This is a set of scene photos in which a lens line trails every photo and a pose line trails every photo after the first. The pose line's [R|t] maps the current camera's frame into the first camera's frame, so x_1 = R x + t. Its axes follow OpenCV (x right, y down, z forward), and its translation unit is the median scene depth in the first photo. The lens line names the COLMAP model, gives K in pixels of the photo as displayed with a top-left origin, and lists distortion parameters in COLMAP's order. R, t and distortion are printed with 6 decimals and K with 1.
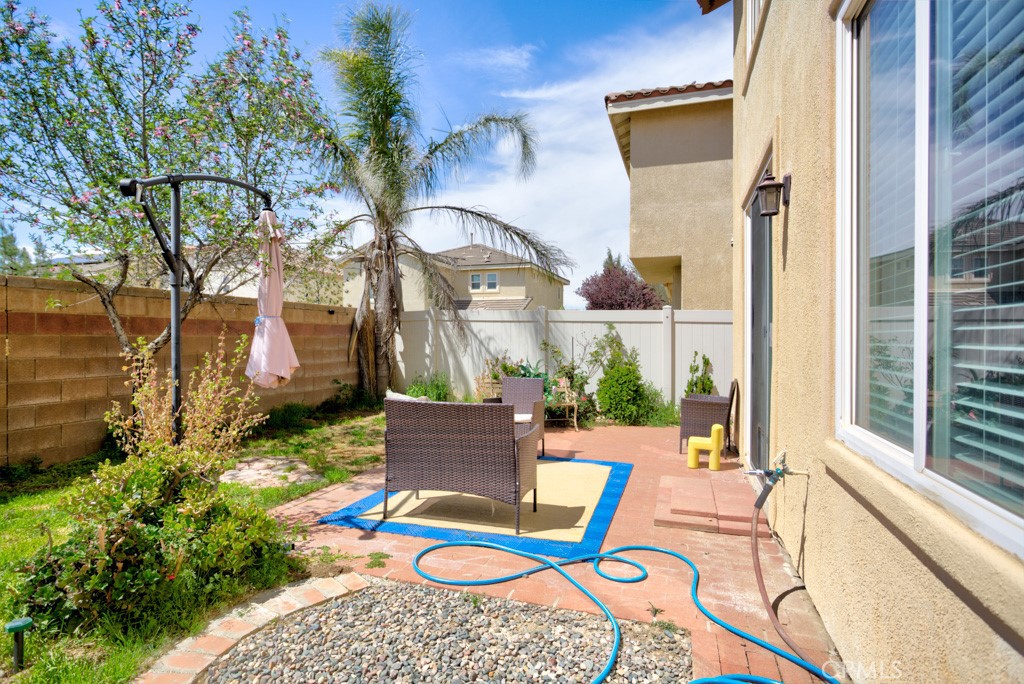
lens RADIAL K [[526.2, 0, 512.0], [0, 526.2, 342.0], [0, 0, 1]] dist [0.003061, 0.001625]
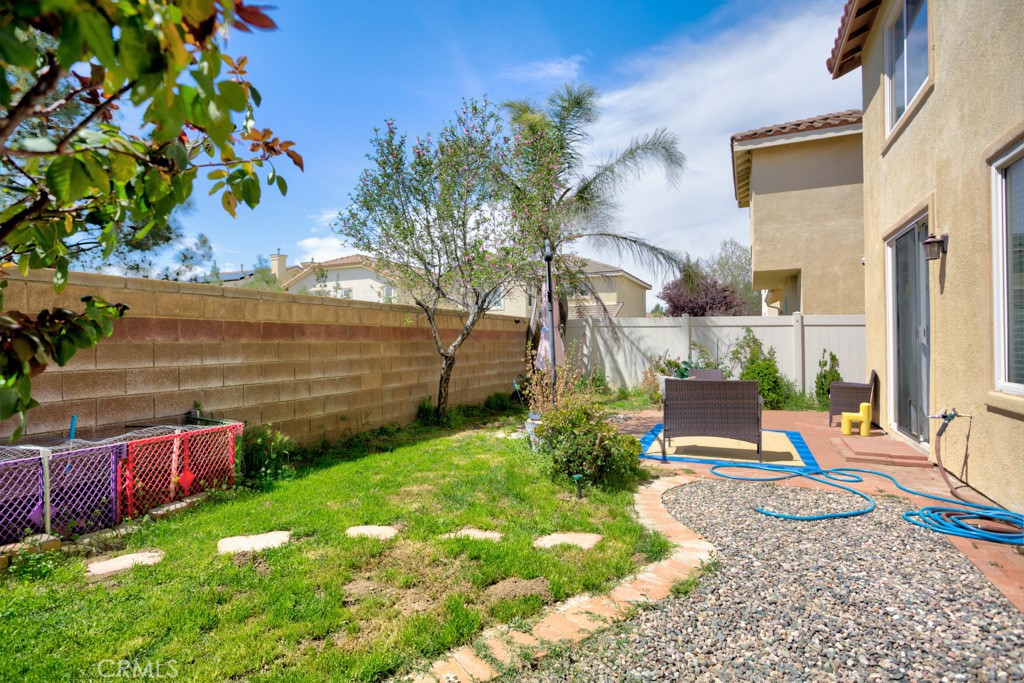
lens RADIAL K [[526.2, 0, 512.0], [0, 526.2, 341.5], [0, 0, 1]] dist [0.003061, 0.001625]
pose [[0.994729, -0.011814, -0.101856, -0.242342], [0.011070, 0.999908, -0.007864, 0.001631], [0.101939, 0.006695, 0.994768, -0.280446]]
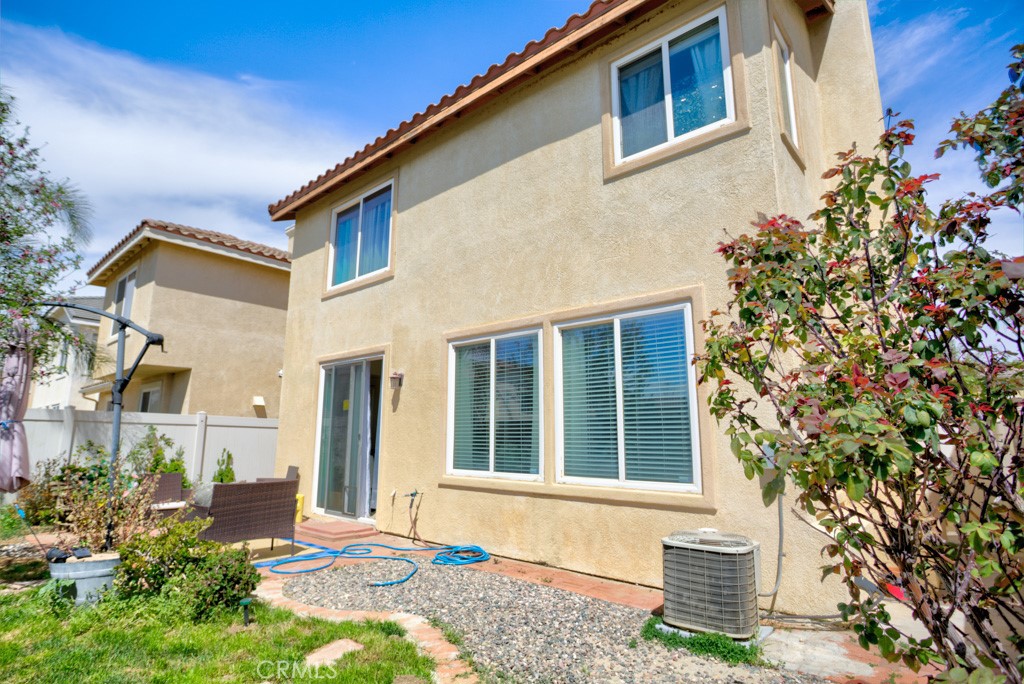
lens RADIAL K [[526.2, 0, 512.0], [0, 526.2, 342.0], [0, 0, 1]] dist [0.003061, 0.001625]
pose [[0.384544, 0.161777, 0.908820, -0.601115], [0.001555, 0.984409, -0.175890, -0.011101], [-0.923106, 0.069051, 0.378296, -0.164778]]
